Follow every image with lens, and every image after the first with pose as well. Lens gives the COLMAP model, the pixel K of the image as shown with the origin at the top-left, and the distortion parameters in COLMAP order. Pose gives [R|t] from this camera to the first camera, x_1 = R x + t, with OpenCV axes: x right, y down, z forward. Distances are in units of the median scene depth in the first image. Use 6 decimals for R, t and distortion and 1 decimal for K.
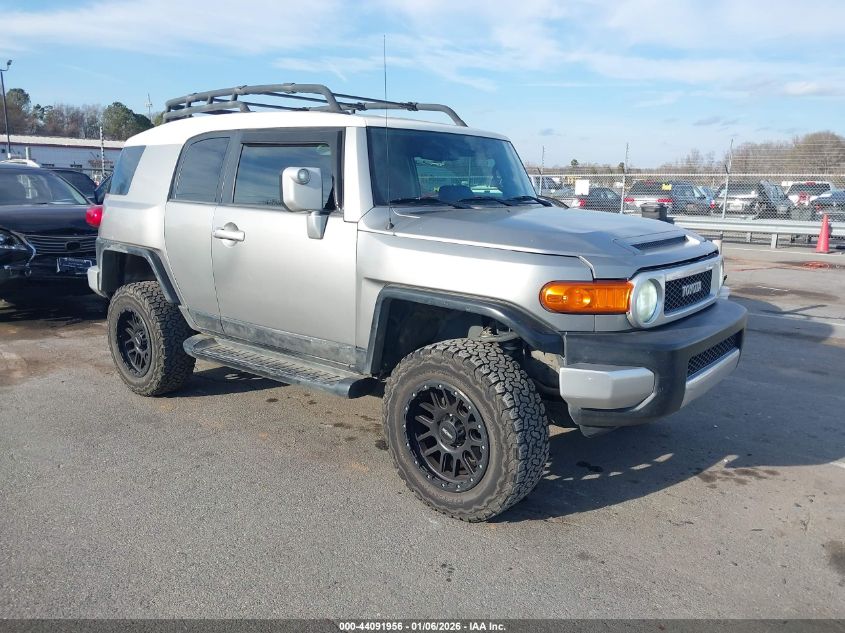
lens RADIAL K [[697.3, 0, 424.7], [0, 697.3, 315.7], [0, 0, 1]] dist [-0.000241, -0.001152]
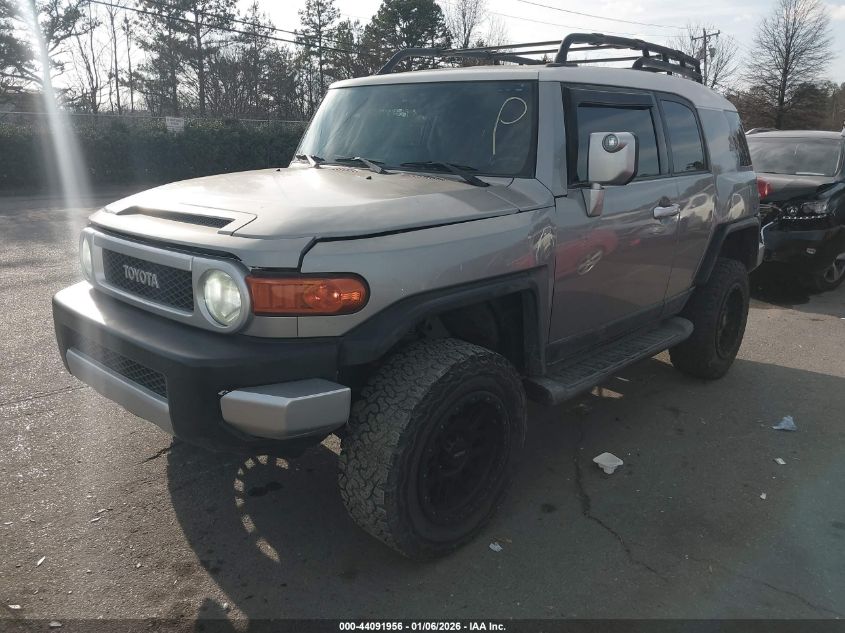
lens RADIAL K [[697.3, 0, 423.1], [0, 697.3, 318.8], [0, 0, 1]] dist [-0.000241, -0.001152]
pose [[-0.075689, 0.232727, -0.969592, 0.959229], [-0.220835, 0.944322, 0.243901, -0.207594], [0.972370, 0.232580, -0.020081, 1.144338]]
